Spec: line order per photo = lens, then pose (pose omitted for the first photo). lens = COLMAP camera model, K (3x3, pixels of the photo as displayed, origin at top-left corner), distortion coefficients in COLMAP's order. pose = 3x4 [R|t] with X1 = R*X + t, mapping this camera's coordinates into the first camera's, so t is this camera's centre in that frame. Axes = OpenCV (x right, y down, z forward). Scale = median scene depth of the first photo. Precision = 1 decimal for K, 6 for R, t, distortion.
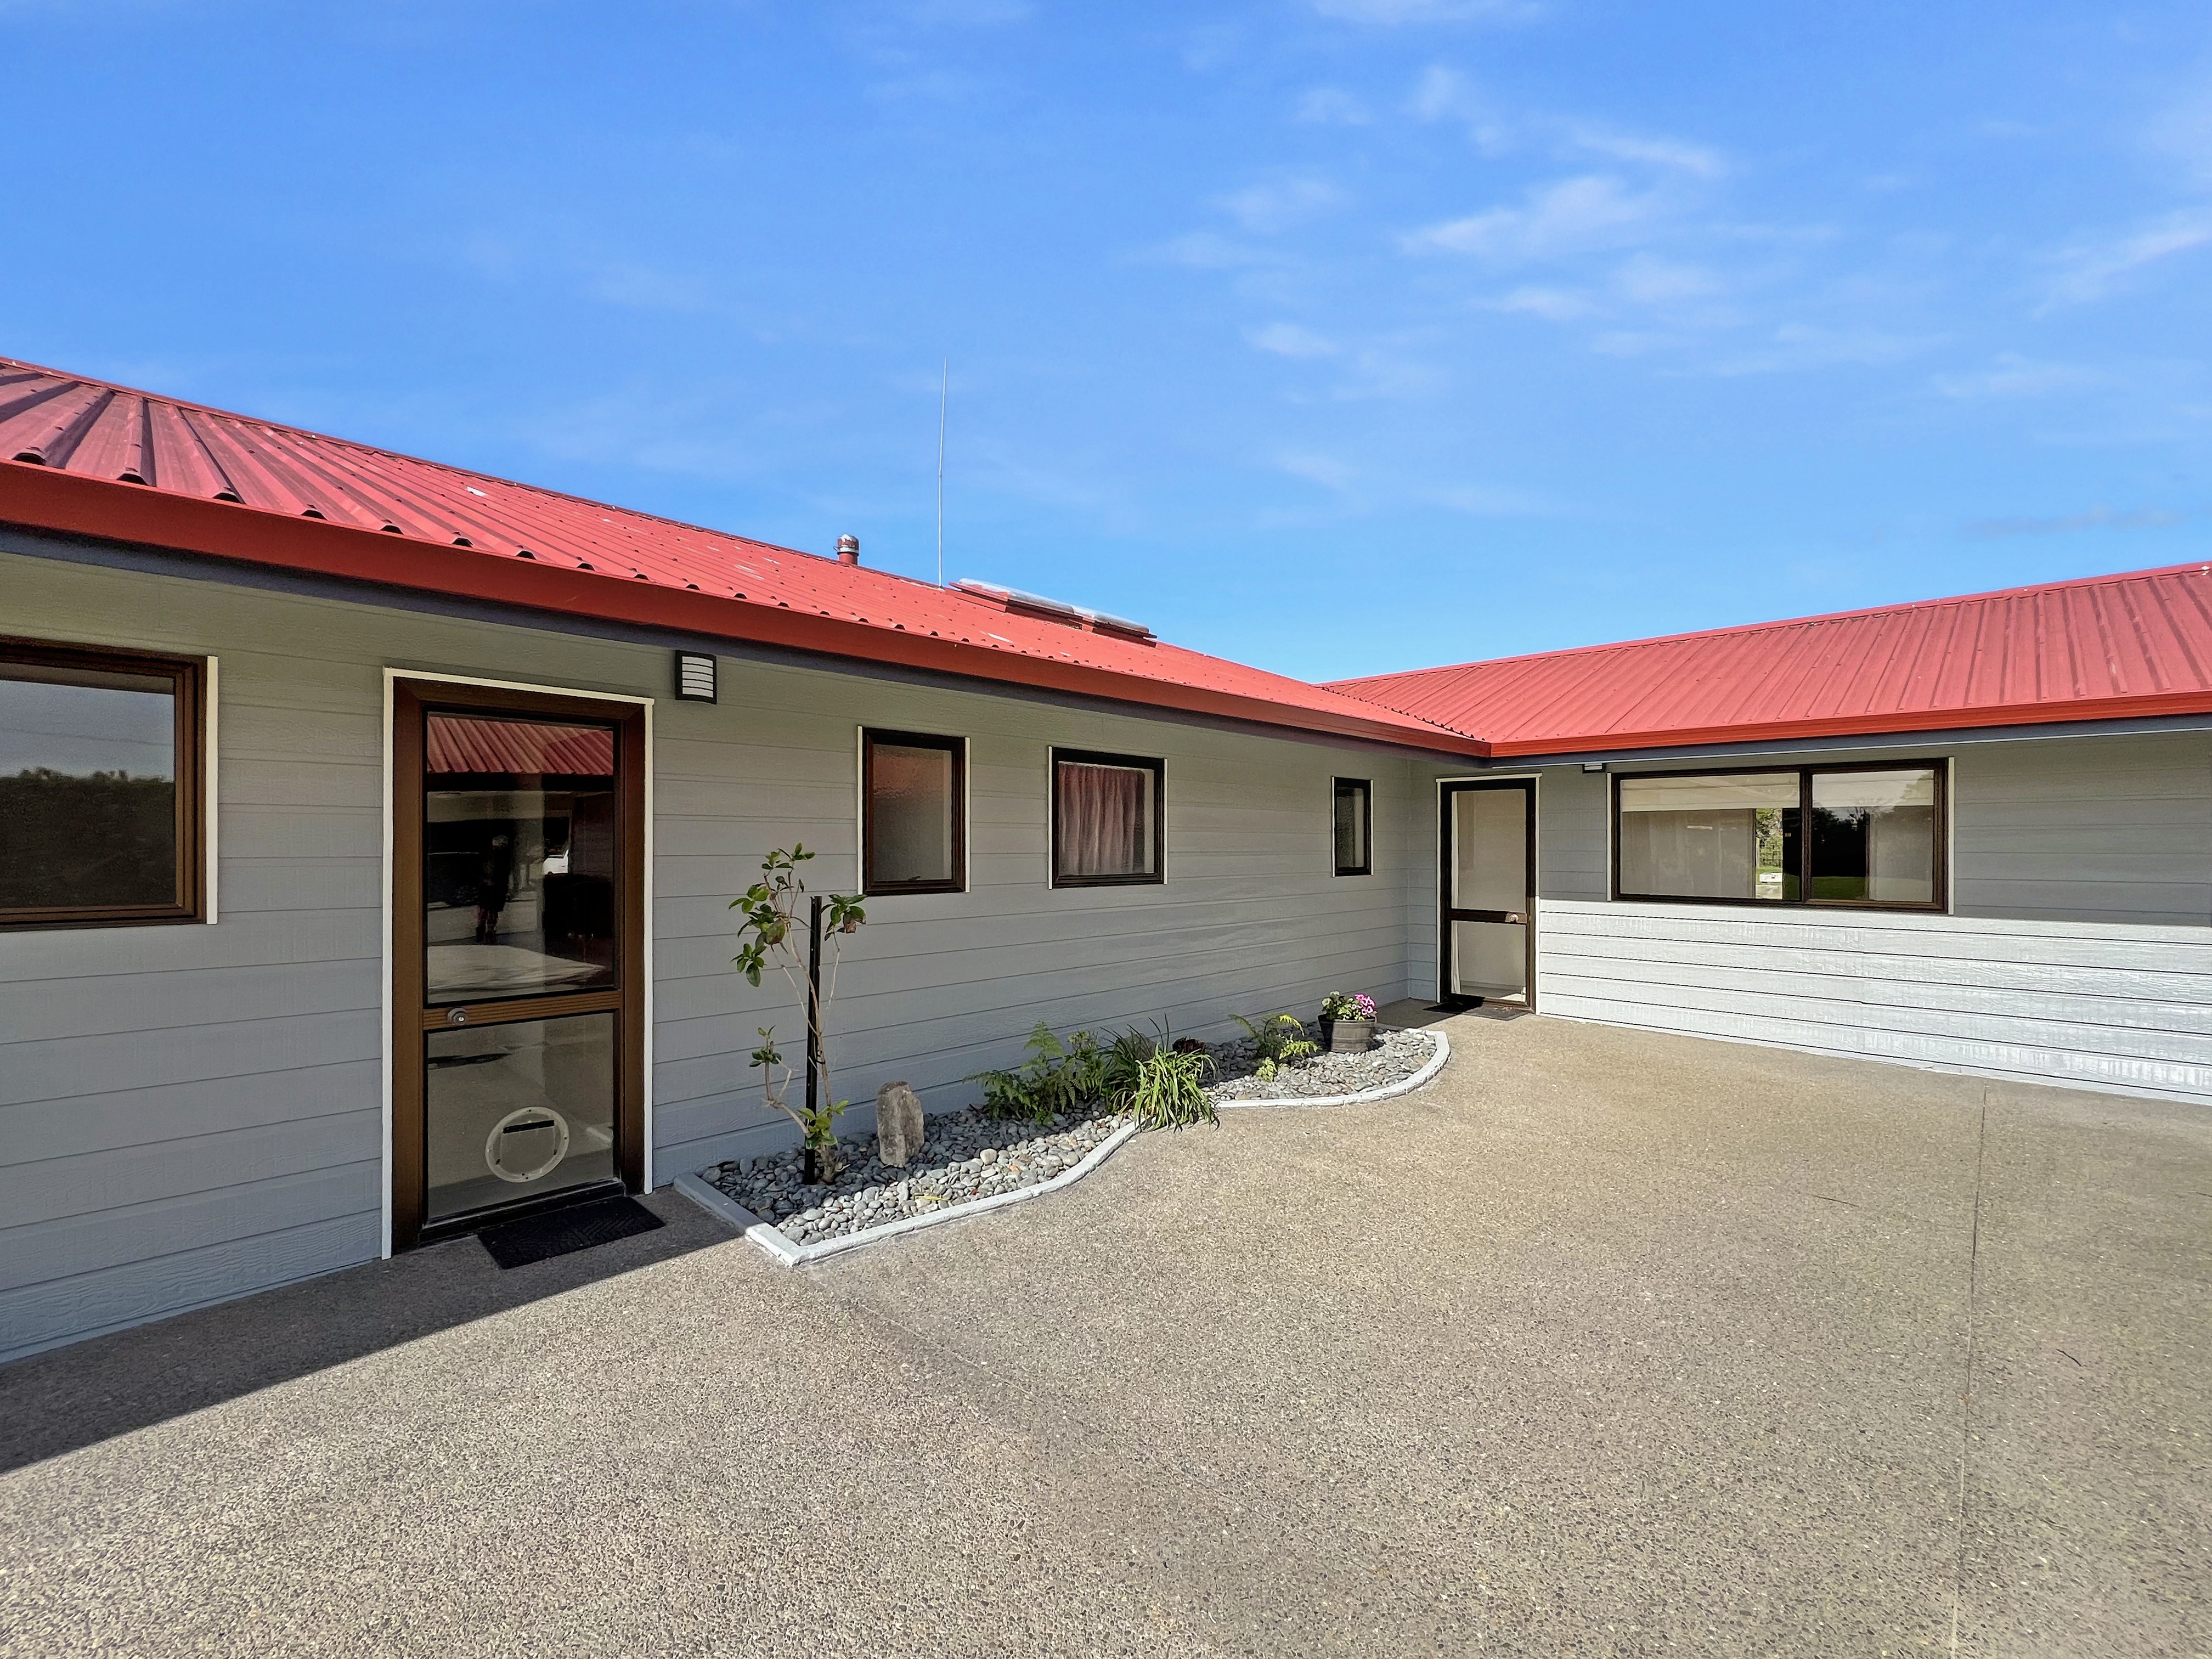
lens RADIAL K [[889.1, 0, 1095.6], [0, 889.1, 846.0], [0, 0, 1]] dist [-0.002078, -0.000257]
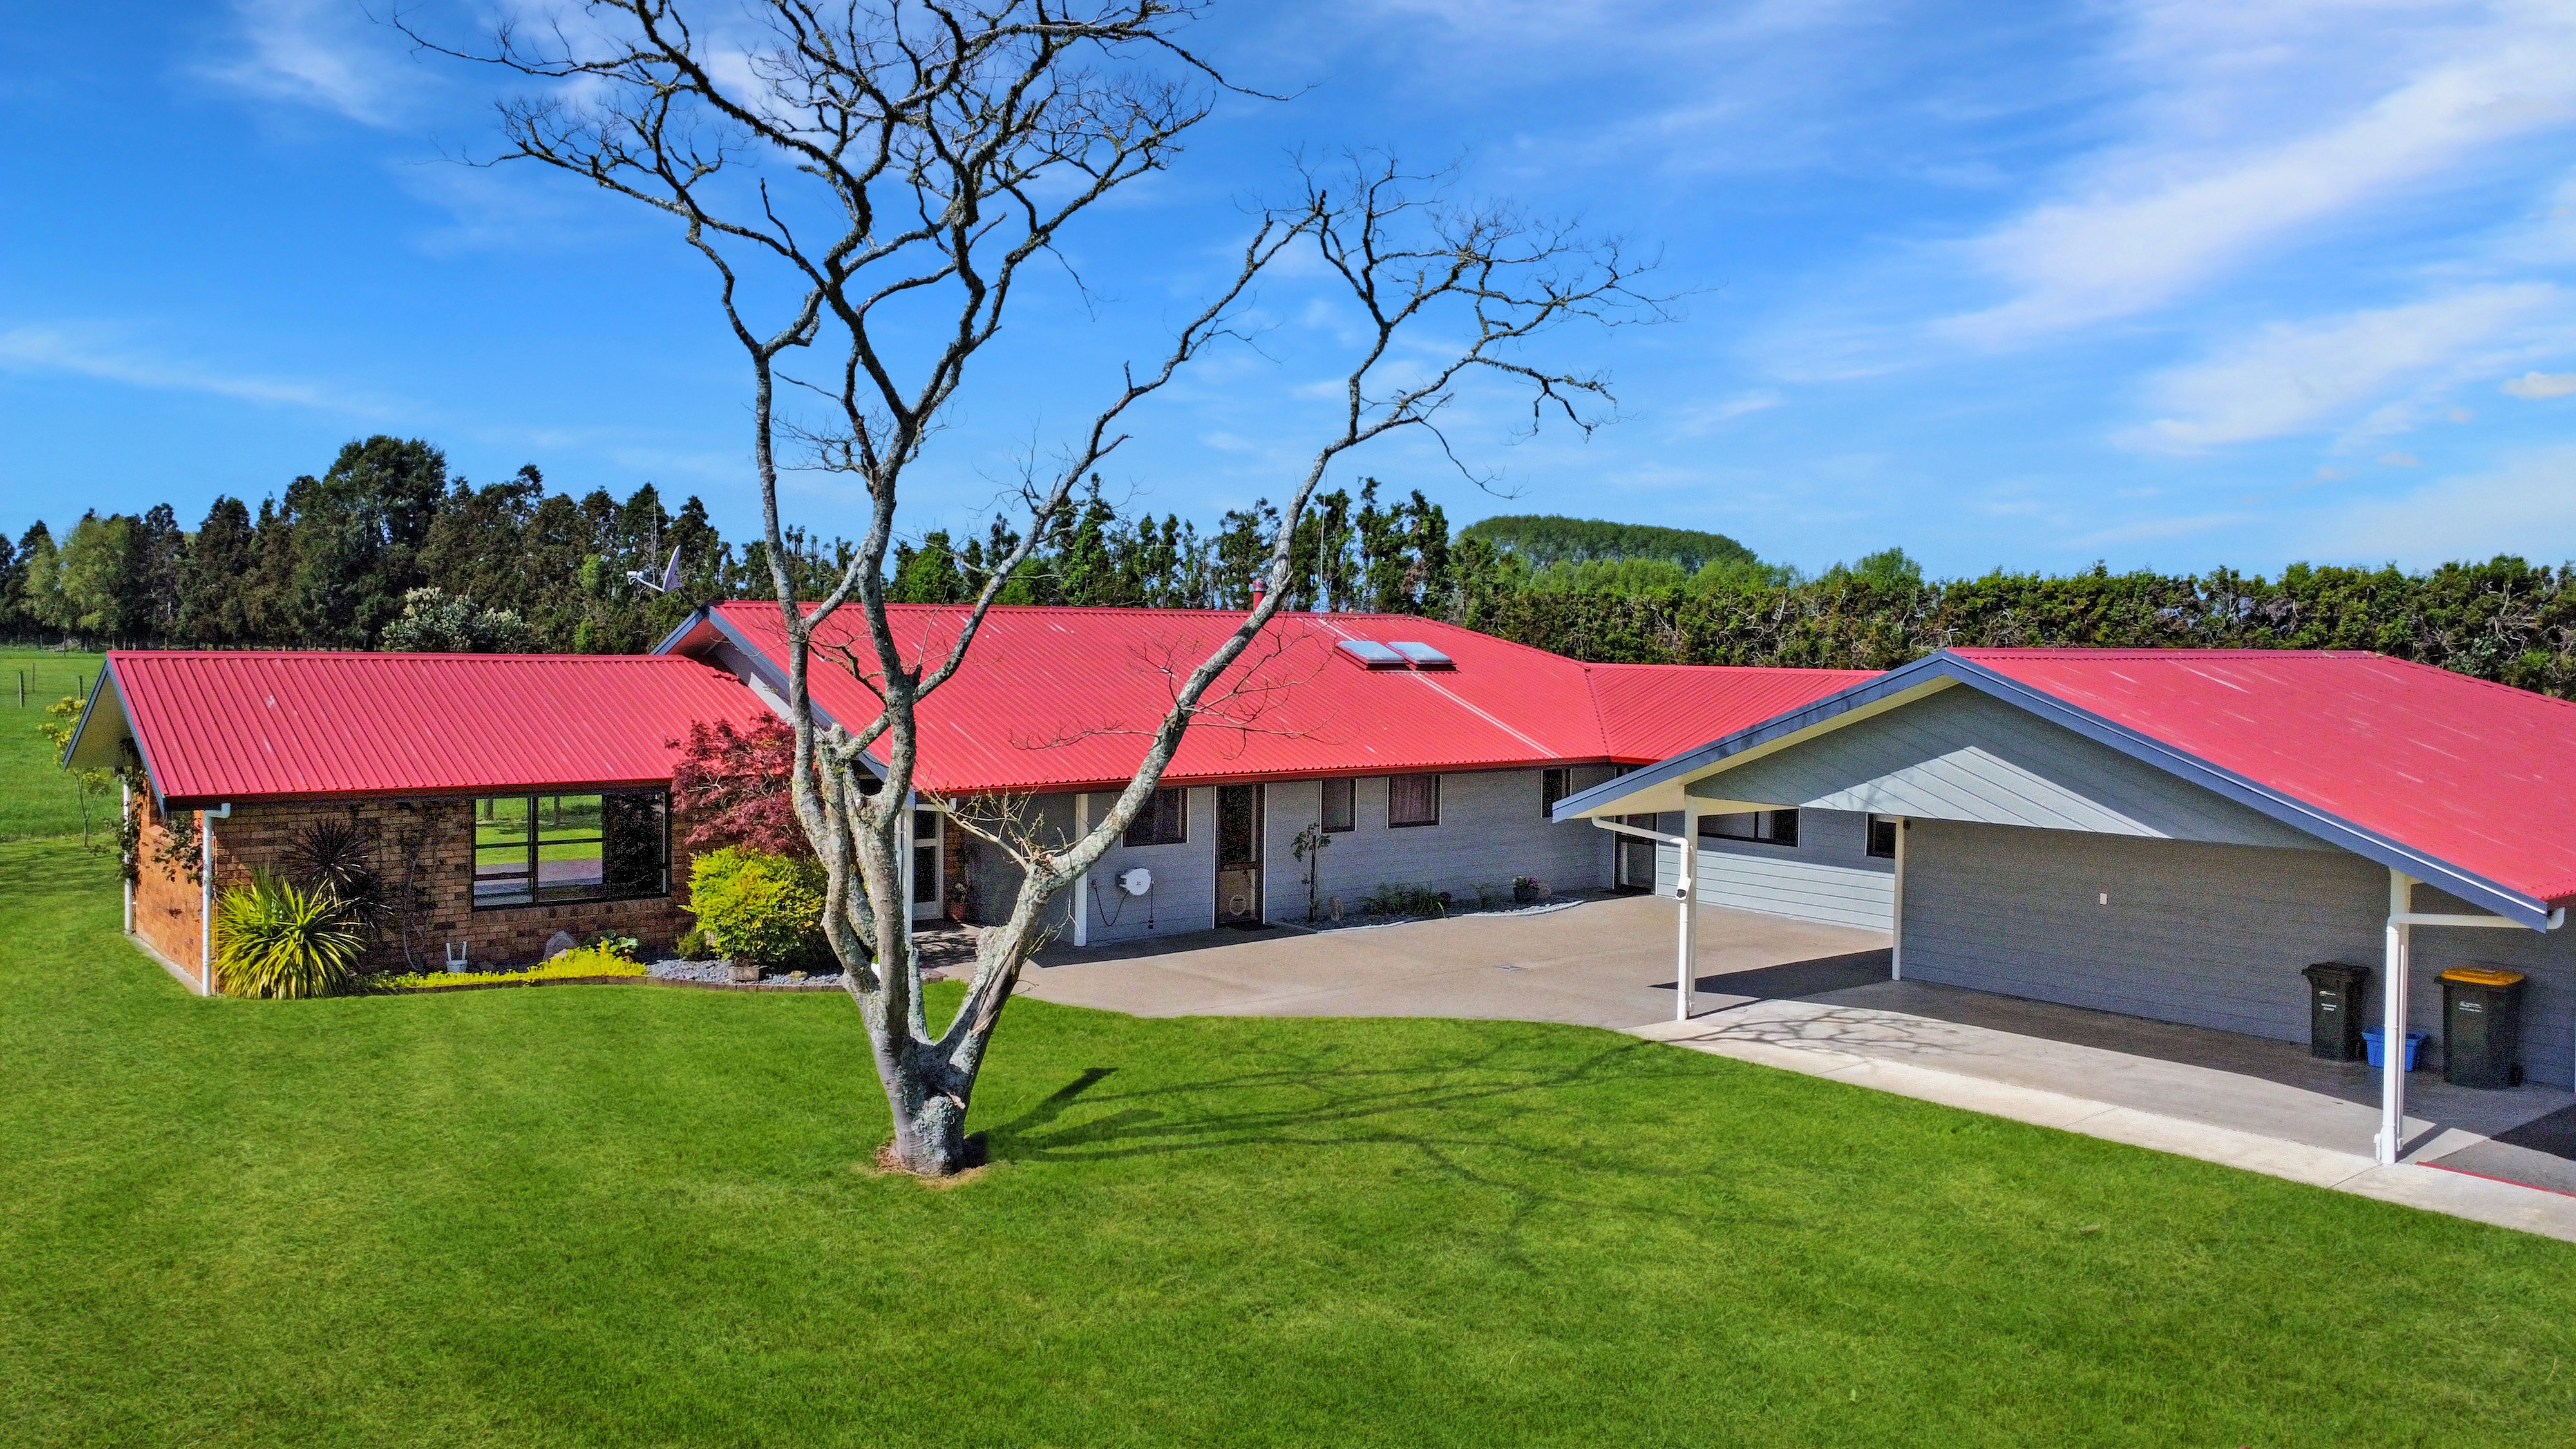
lens RADIAL K [[1907.1, 0, 1289.1], [0, 1907.1, 722.2], [0, 0, 1]] dist [0.007385, 0.000502]
pose [[0.992079, 0.017462, -0.124398, 0.400243], [-0.011497, 0.998757, 0.048509, -0.606062], [0.125091, -0.046694, 0.991046, -5.140178]]
